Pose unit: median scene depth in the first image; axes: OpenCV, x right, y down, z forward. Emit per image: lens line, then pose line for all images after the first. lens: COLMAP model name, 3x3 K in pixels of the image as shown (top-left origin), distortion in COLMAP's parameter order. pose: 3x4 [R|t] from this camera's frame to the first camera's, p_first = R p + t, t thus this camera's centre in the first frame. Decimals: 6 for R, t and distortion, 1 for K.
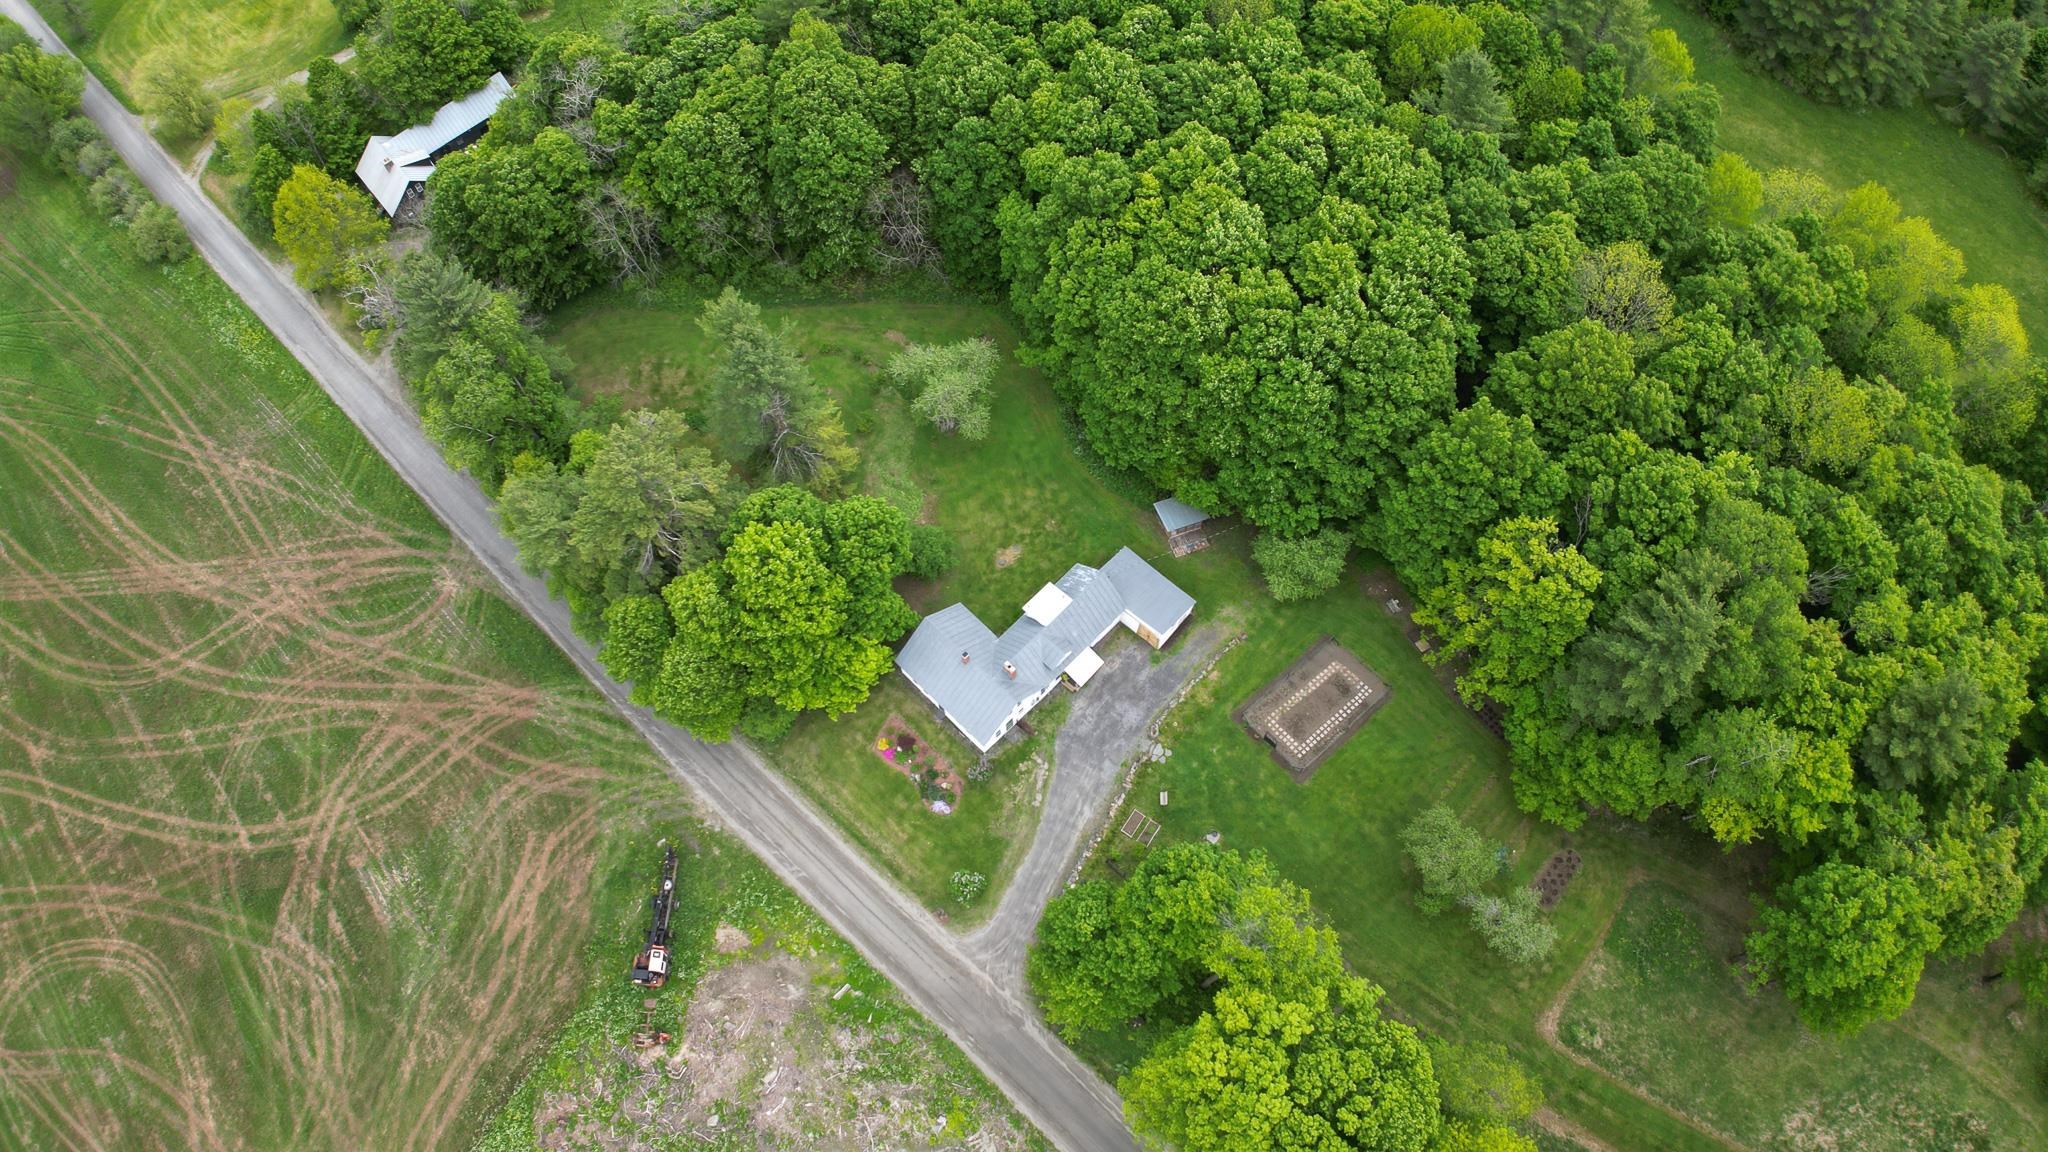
lens RADIAL K [[1190.1, 0, 1029.2], [0, 1190.1, 571.0], [0, 0, 1]] dist [-0.157341, 0.004470]
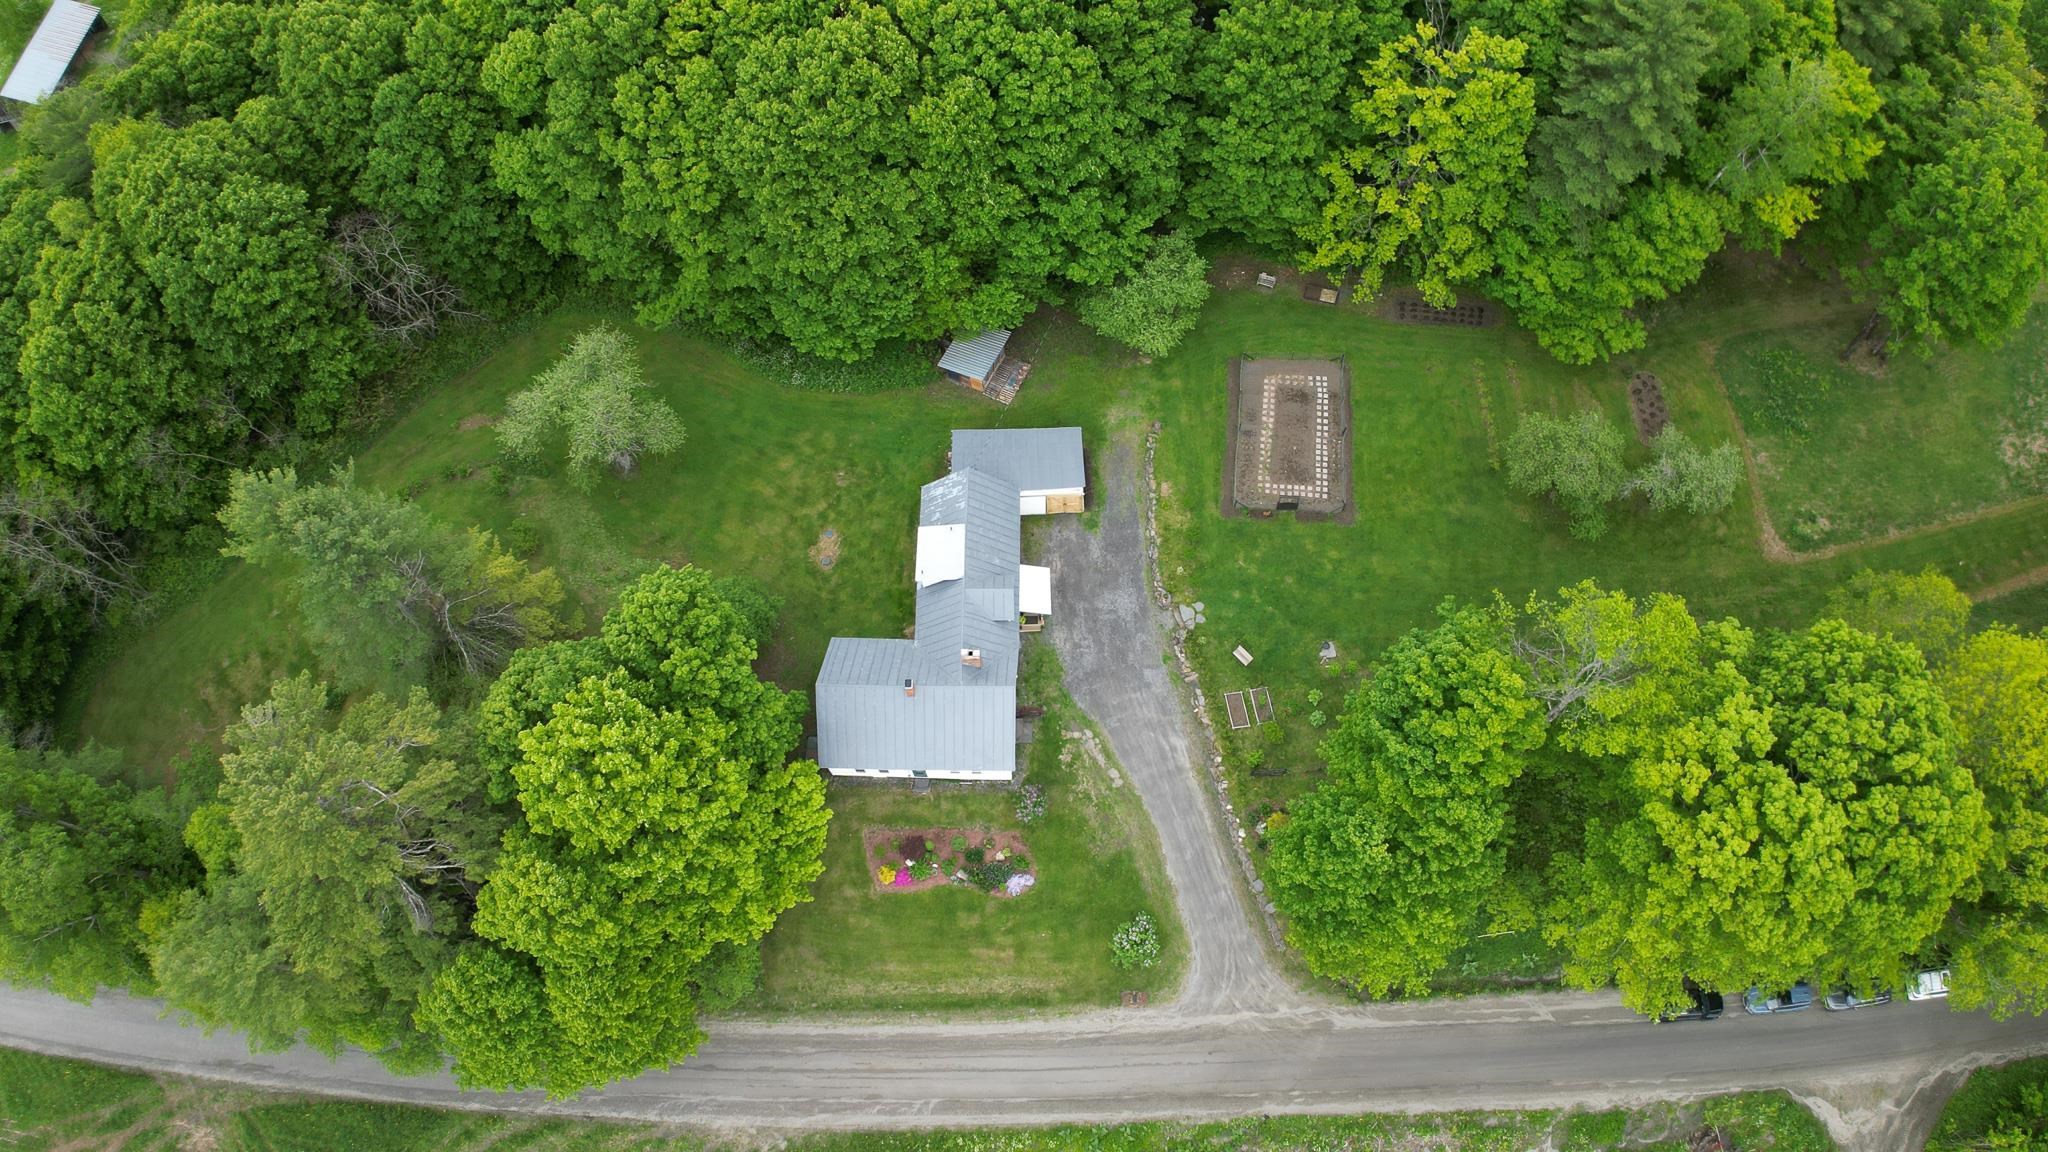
lens RADIAL K [[1190.1, 0, 1029.2], [0, 1190.1, 571.0], [0, 0, 1]] dist [-0.157341, 0.004470]
pose [[0.724860, -0.629989, 0.278730, -0.147001], [0.622345, 0.772340, 0.127194, -0.019026], [-0.295405, 0.081269, 0.951909, 0.350426]]
